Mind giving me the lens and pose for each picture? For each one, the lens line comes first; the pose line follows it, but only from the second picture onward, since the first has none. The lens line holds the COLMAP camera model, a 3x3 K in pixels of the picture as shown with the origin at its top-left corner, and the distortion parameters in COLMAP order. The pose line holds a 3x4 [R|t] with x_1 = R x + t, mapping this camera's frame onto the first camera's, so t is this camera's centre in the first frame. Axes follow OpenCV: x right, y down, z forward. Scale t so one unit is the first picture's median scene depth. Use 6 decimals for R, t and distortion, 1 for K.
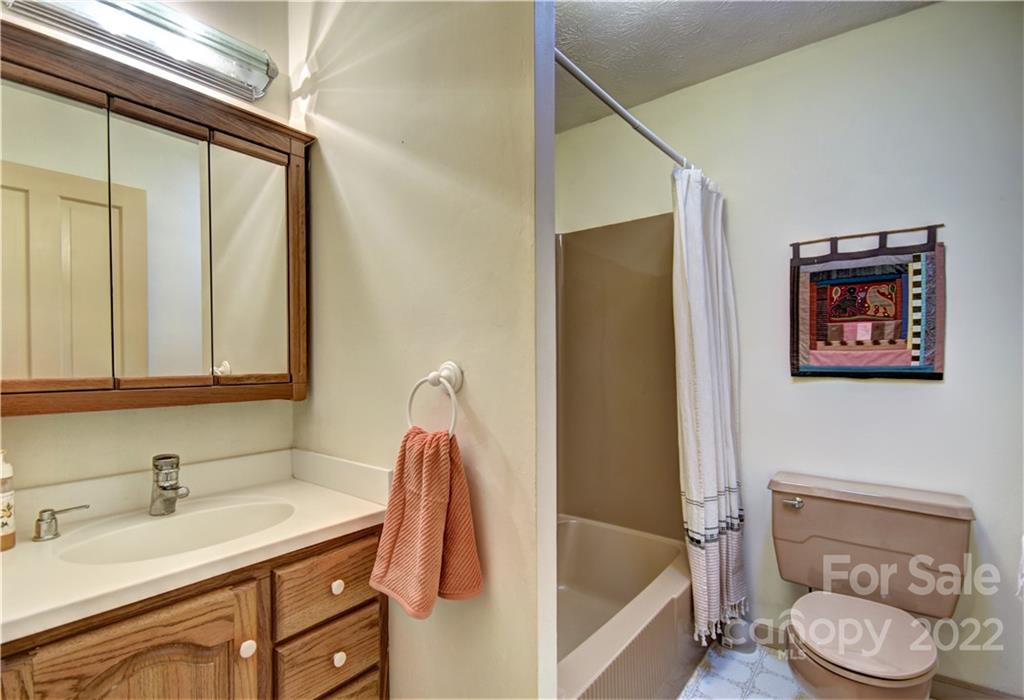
lens RADIAL K [[438.6, 0, 510.0], [0, 438.6, 366.5], [0, 0, 1]] dist [-0.000983, -0.000600]
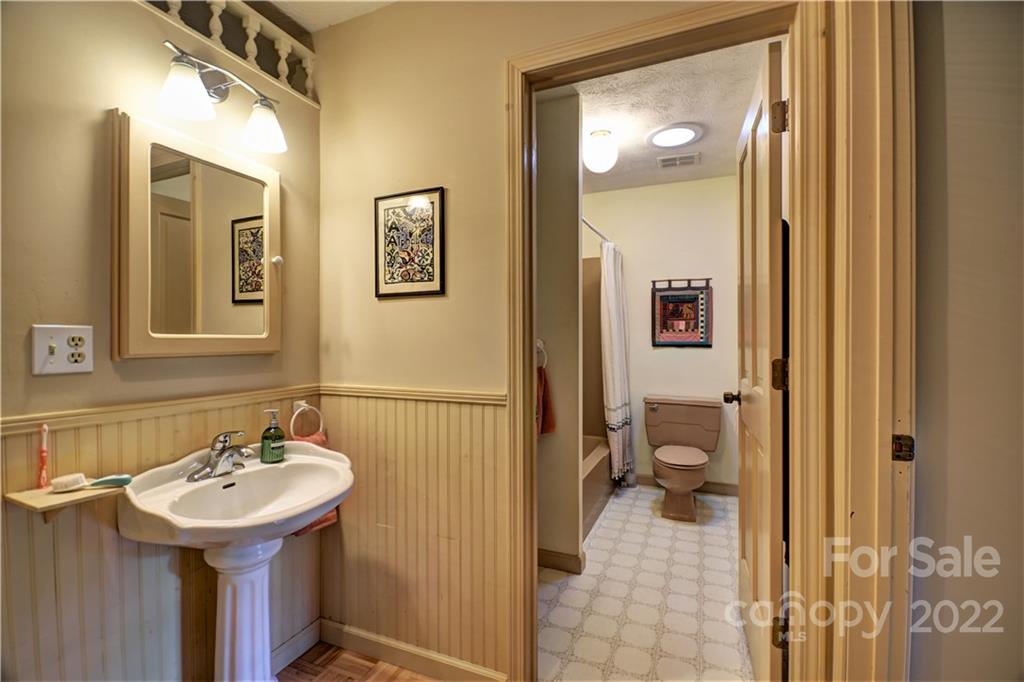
lens RADIAL K [[449.7, 0, 512.0], [0, 449.7, 341.0], [0, 0, 1]] dist [0.000441, 0.000066]
pose [[0.949722, 0.000511, 0.313094, -0.652459], [0.001419, 0.999981, -0.005934, 0.008347], [-0.313091, 0.006080, 0.949704, -0.805165]]
